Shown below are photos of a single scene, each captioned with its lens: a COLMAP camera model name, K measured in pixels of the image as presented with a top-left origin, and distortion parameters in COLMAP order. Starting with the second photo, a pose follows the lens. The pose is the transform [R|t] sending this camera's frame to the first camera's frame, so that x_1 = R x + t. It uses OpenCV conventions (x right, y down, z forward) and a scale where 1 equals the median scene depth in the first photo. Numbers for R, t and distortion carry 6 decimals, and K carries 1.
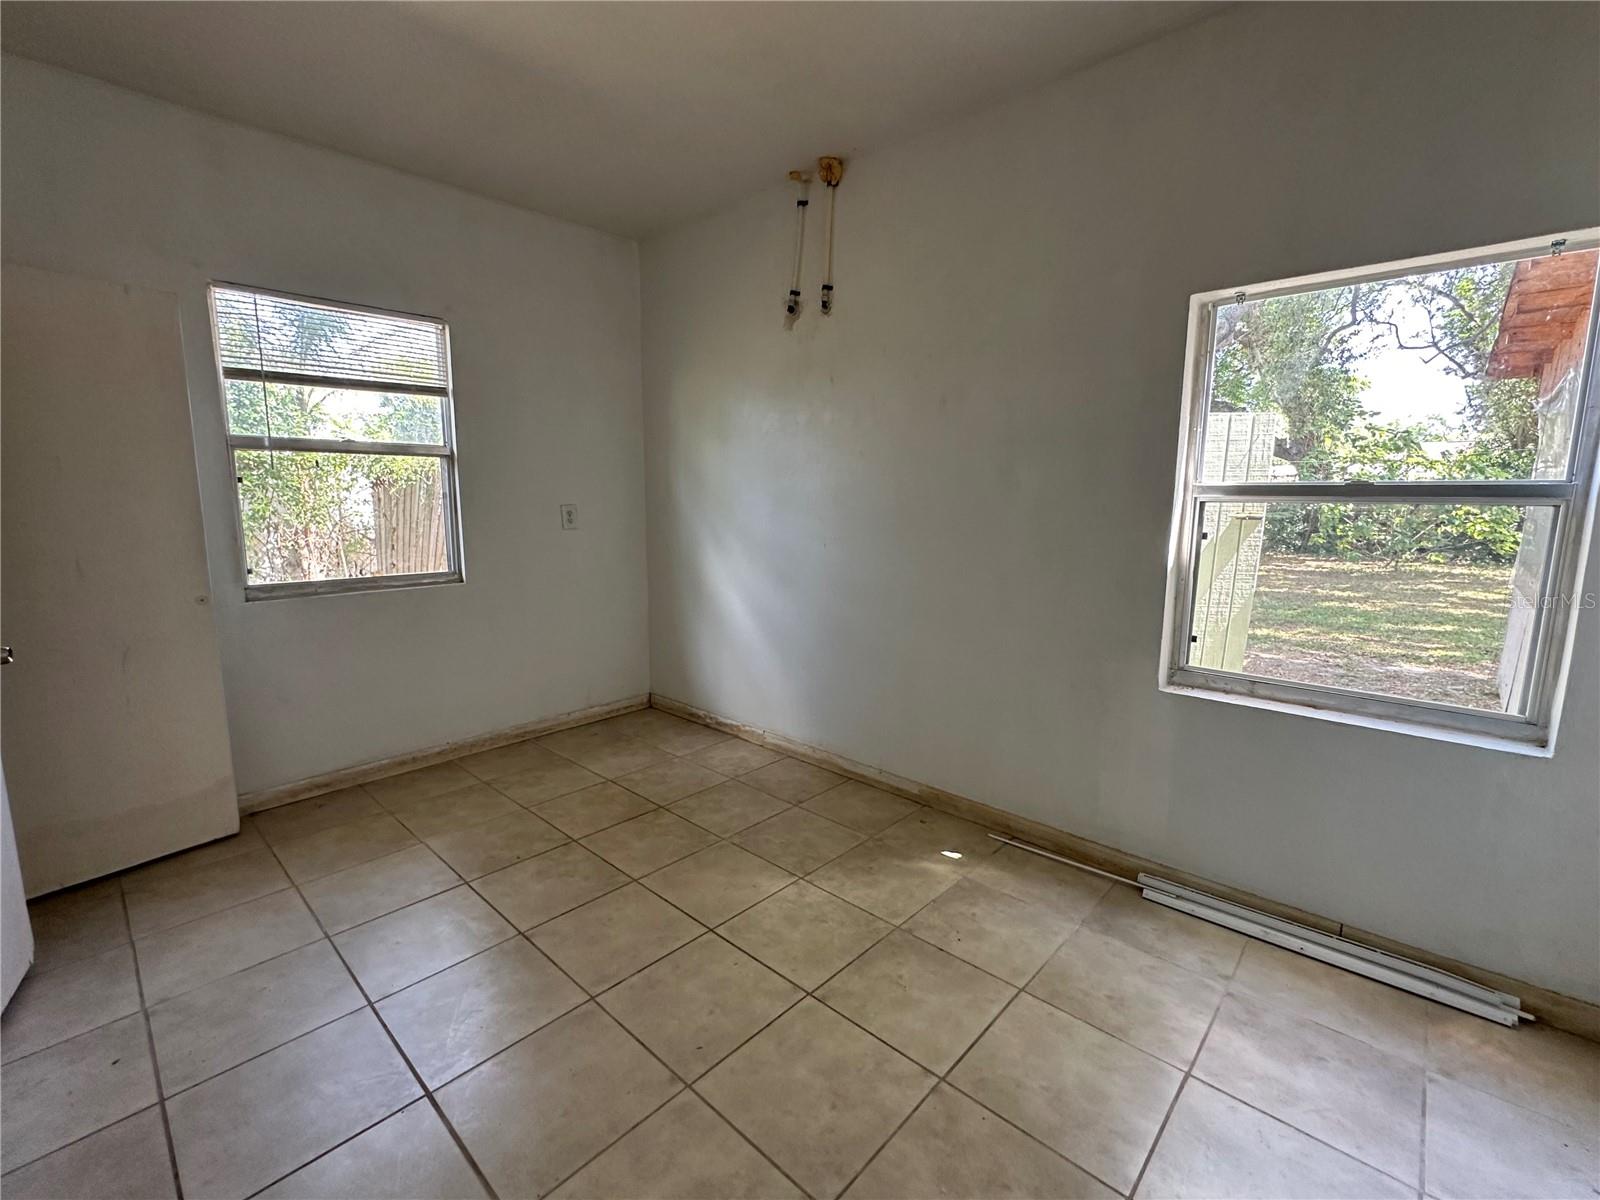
lens RADIAL K [[694.8, 0, 801.1], [0, 694.8, 595.6], [0, 0, 1]] dist [-0.003689, 0.000287]
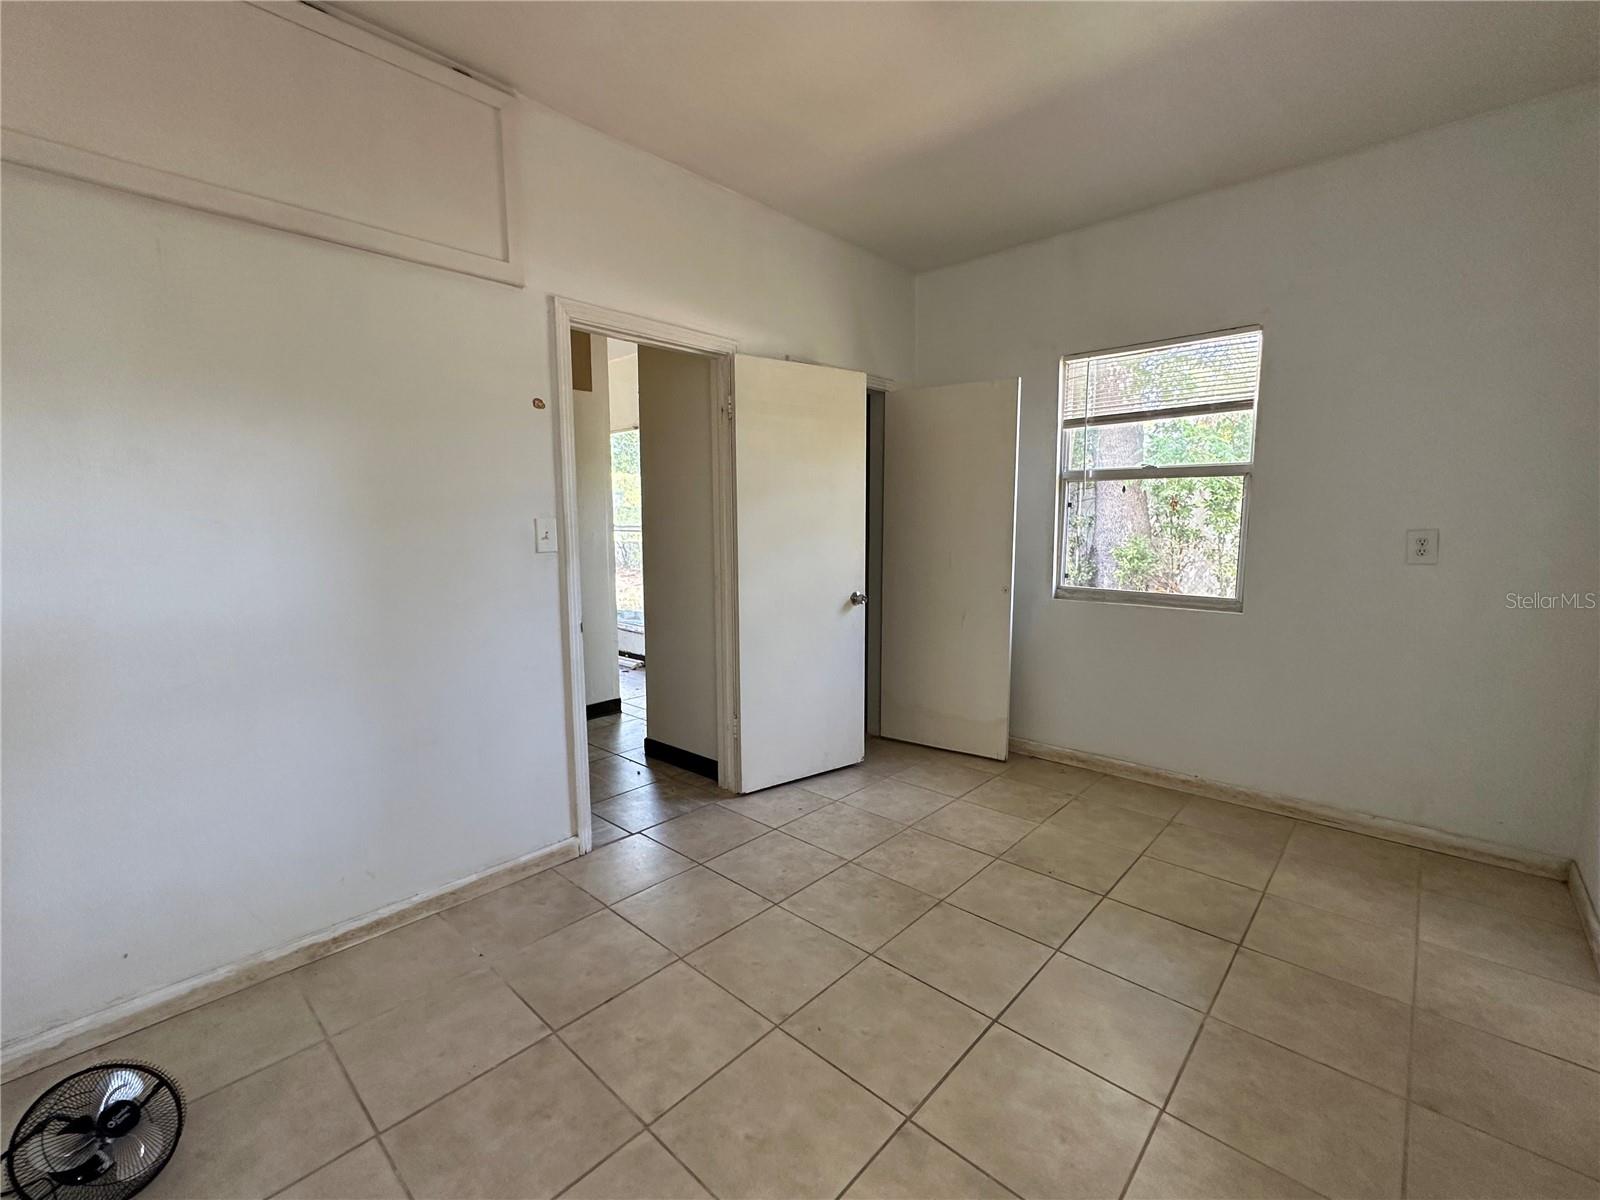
lens RADIAL K [[694.8, 0, 799.7], [0, 694.8, 596.9], [0, 0, 1]] dist [-0.003689, 0.000287]
pose [[-0.000041, 0.115221, -0.993340, 0.489708], [-0.140711, 0.983456, 0.114080, -0.073547], [0.990051, 0.139778, 0.016172, 0.495787]]
